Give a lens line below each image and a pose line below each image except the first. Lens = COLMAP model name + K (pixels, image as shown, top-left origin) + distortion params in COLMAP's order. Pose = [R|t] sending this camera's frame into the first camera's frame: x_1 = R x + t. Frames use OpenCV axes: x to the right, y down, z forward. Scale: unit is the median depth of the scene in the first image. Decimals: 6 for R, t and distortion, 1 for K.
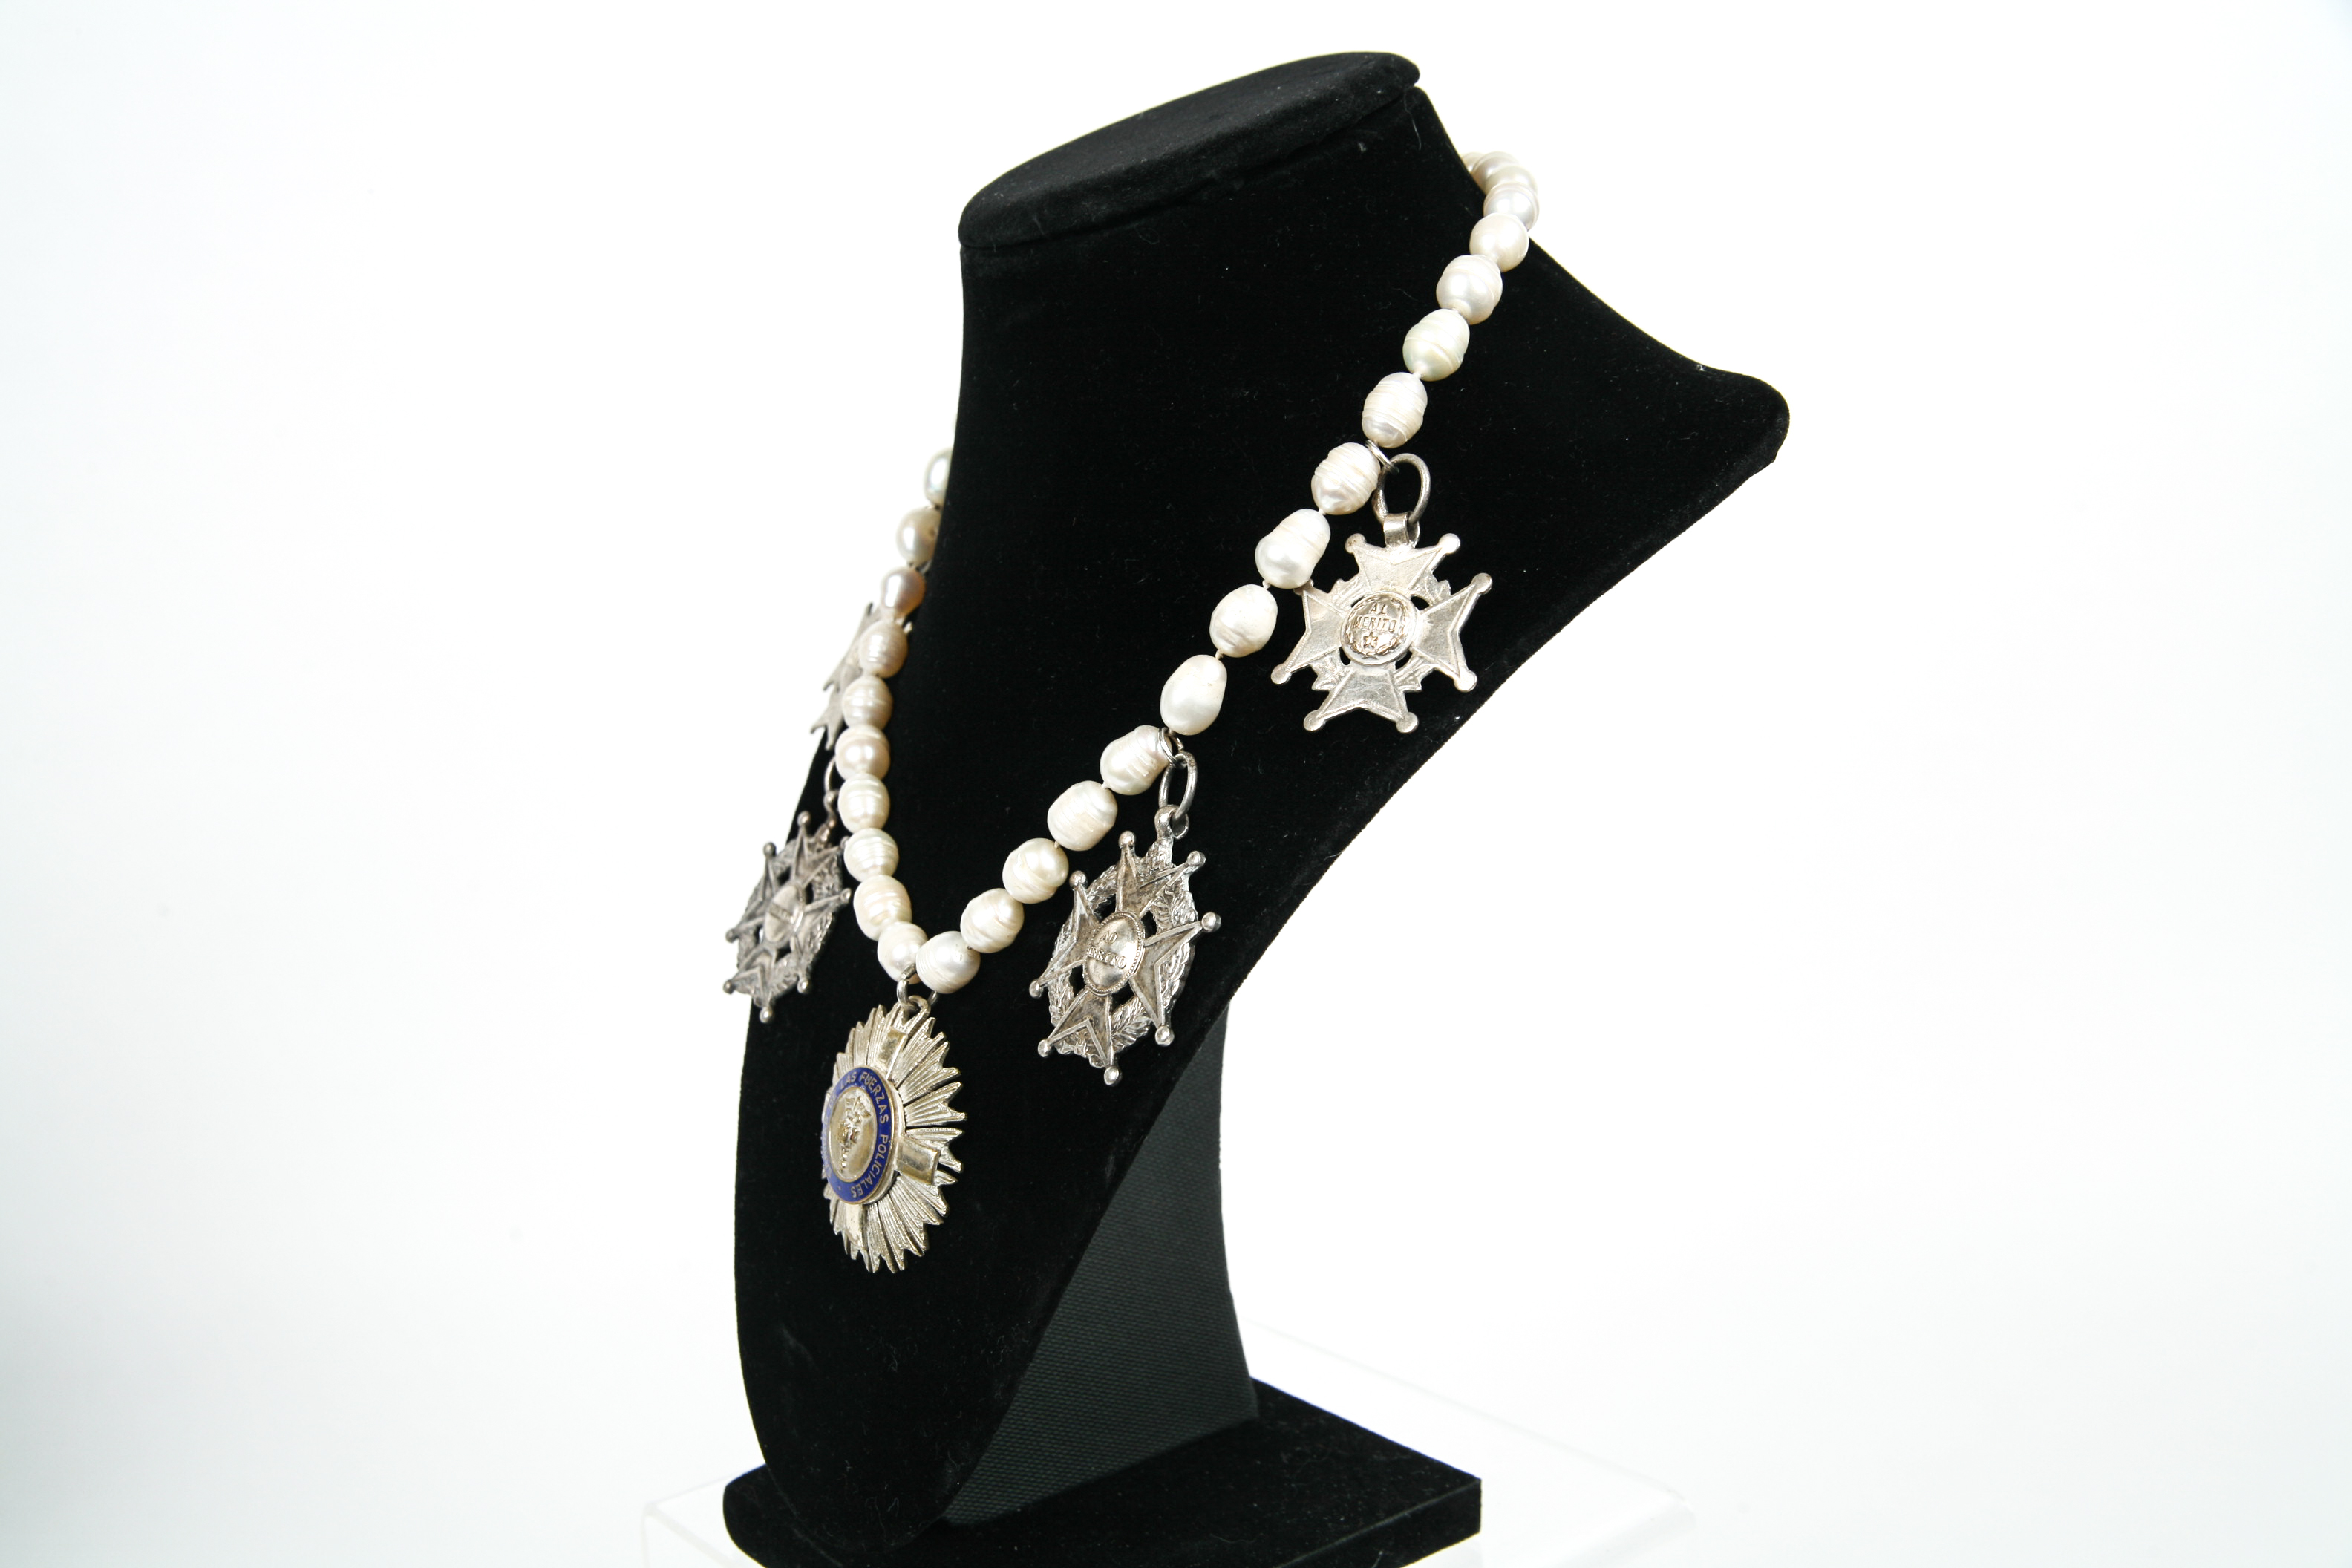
lens RADIAL K [[2576.9, 0, 1176.0], [0, 2576.9, 784.0], [0, 0, 1]] dist [-0.083725, 0.000614]
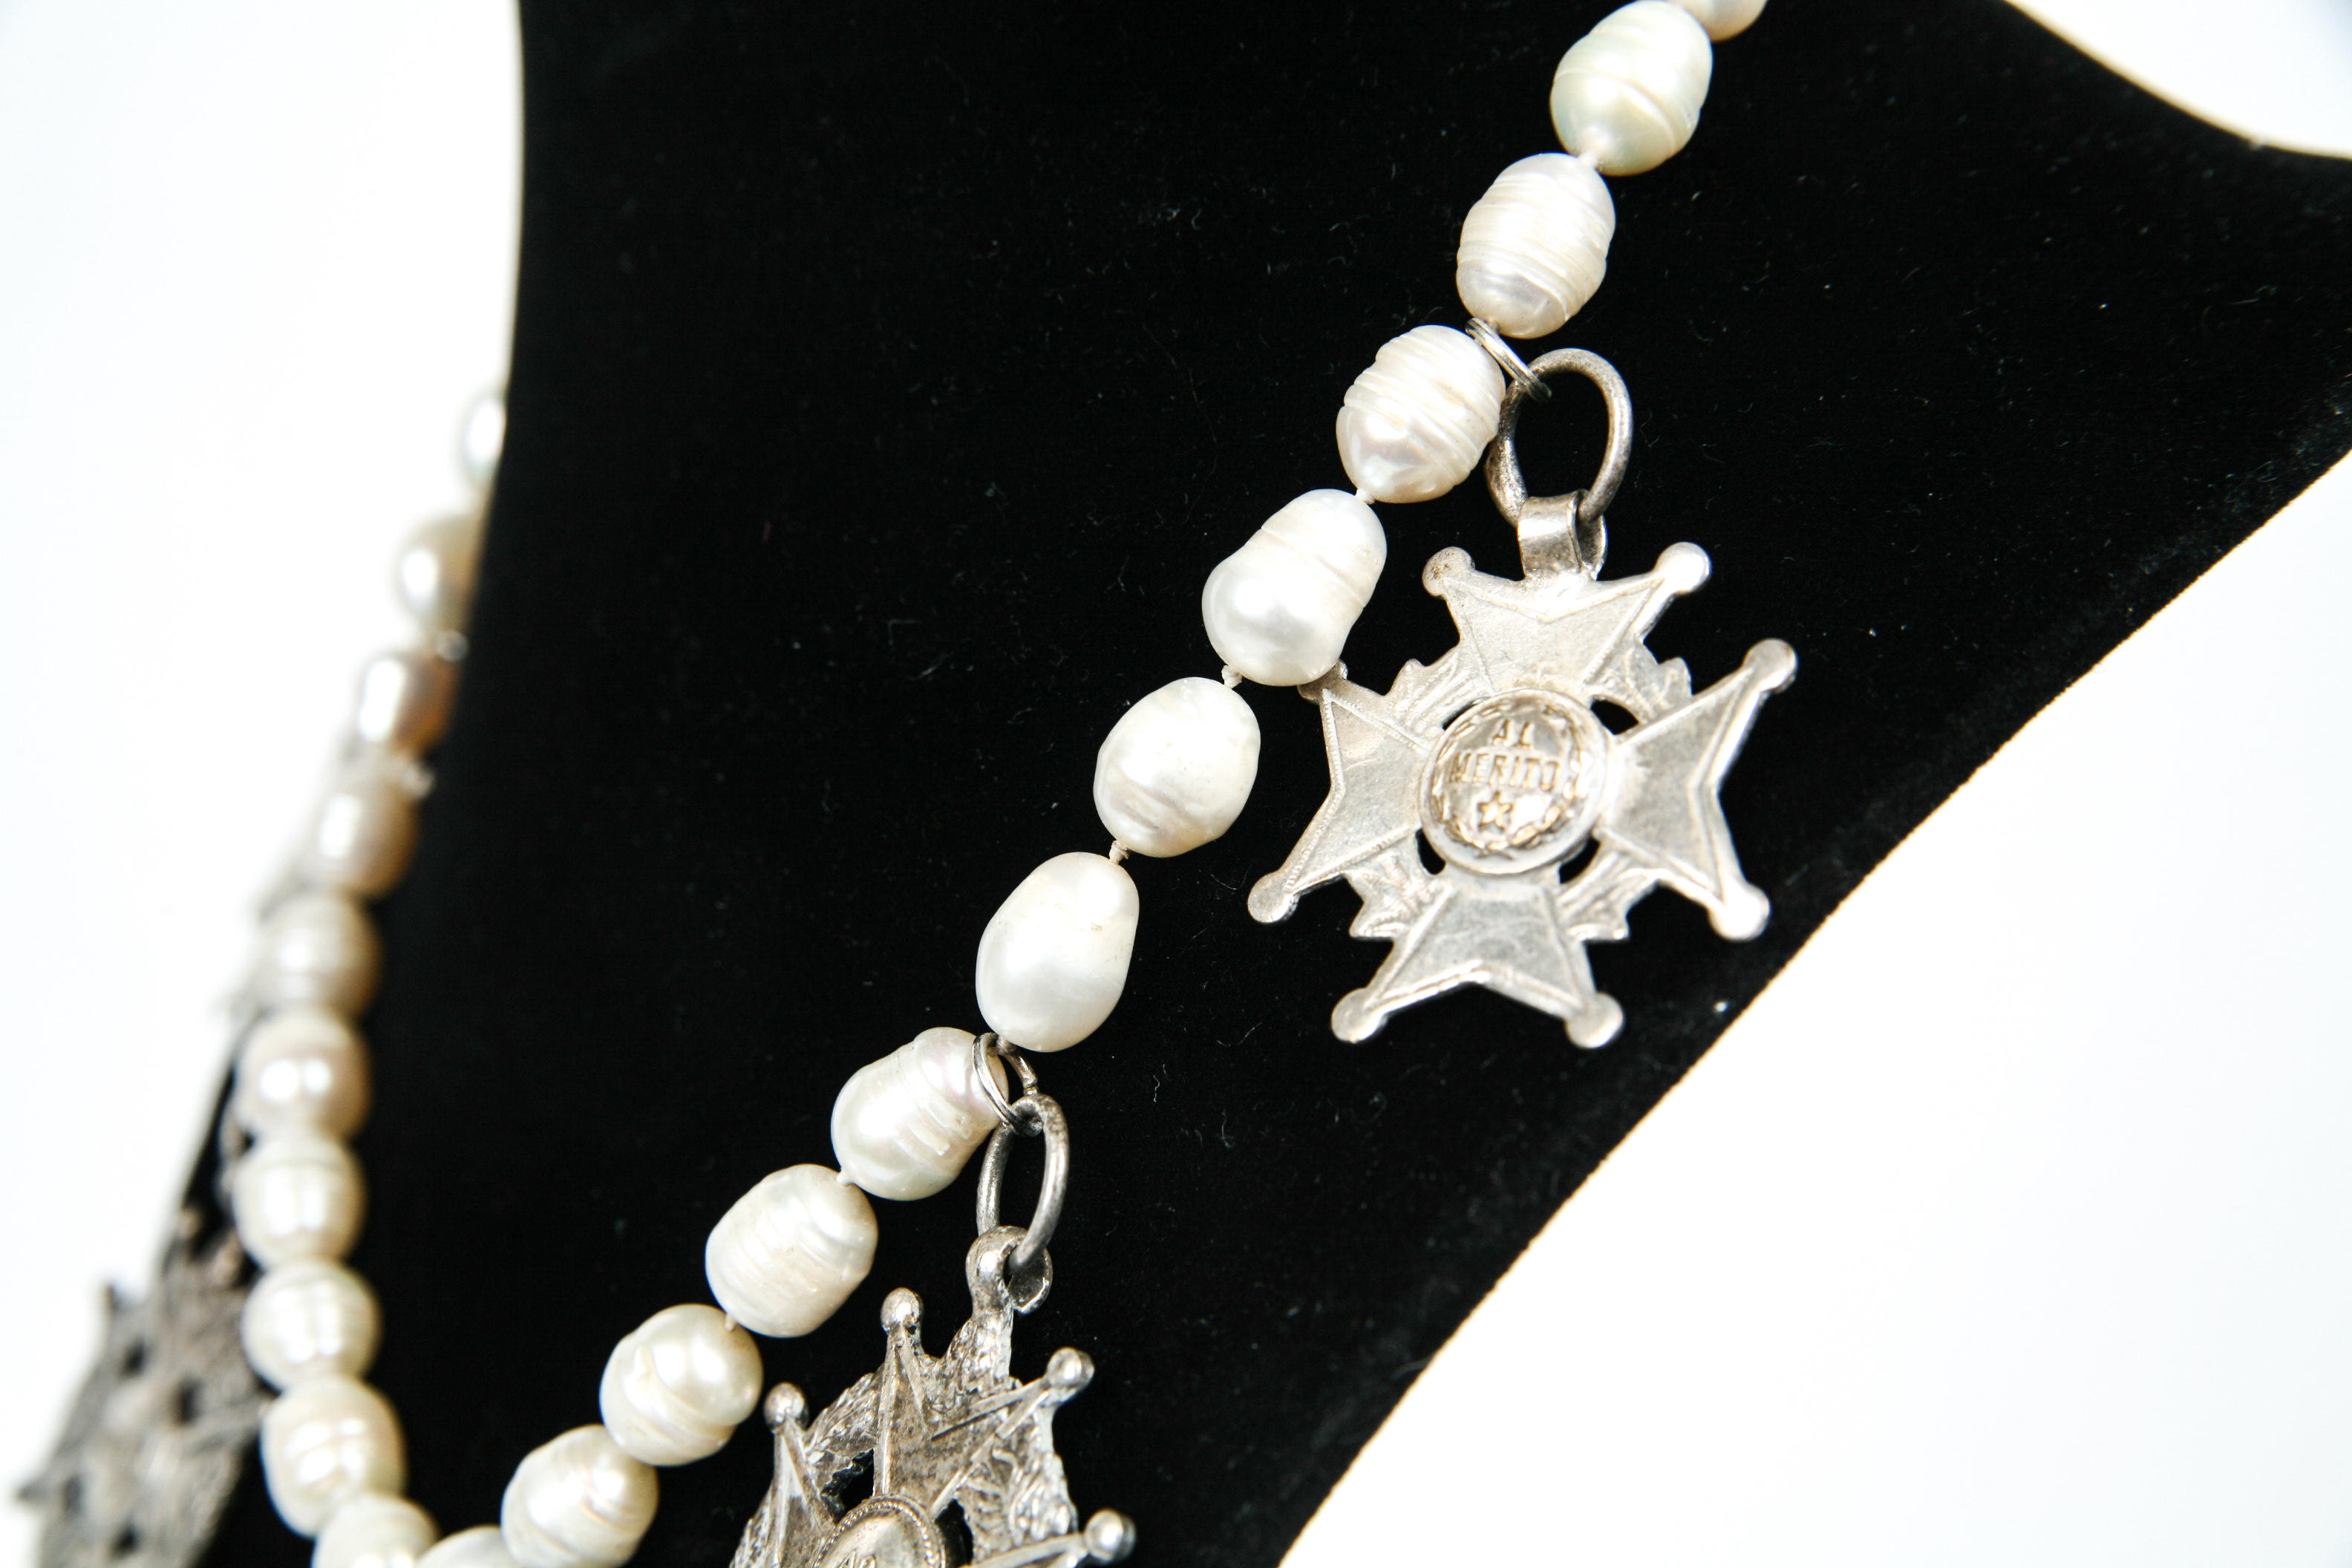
lens RADIAL K [[4200.2, 0, 1176.0], [0, 4200.2, 784.0], [0, 0, 1]] dist [-0.045876, 0.145192]
pose [[0.999580, -0.018997, 0.021863, 0.011460], [0.019954, 0.998814, -0.044401, -0.031271], [-0.020994, 0.044819, 0.998775, 0.338284]]
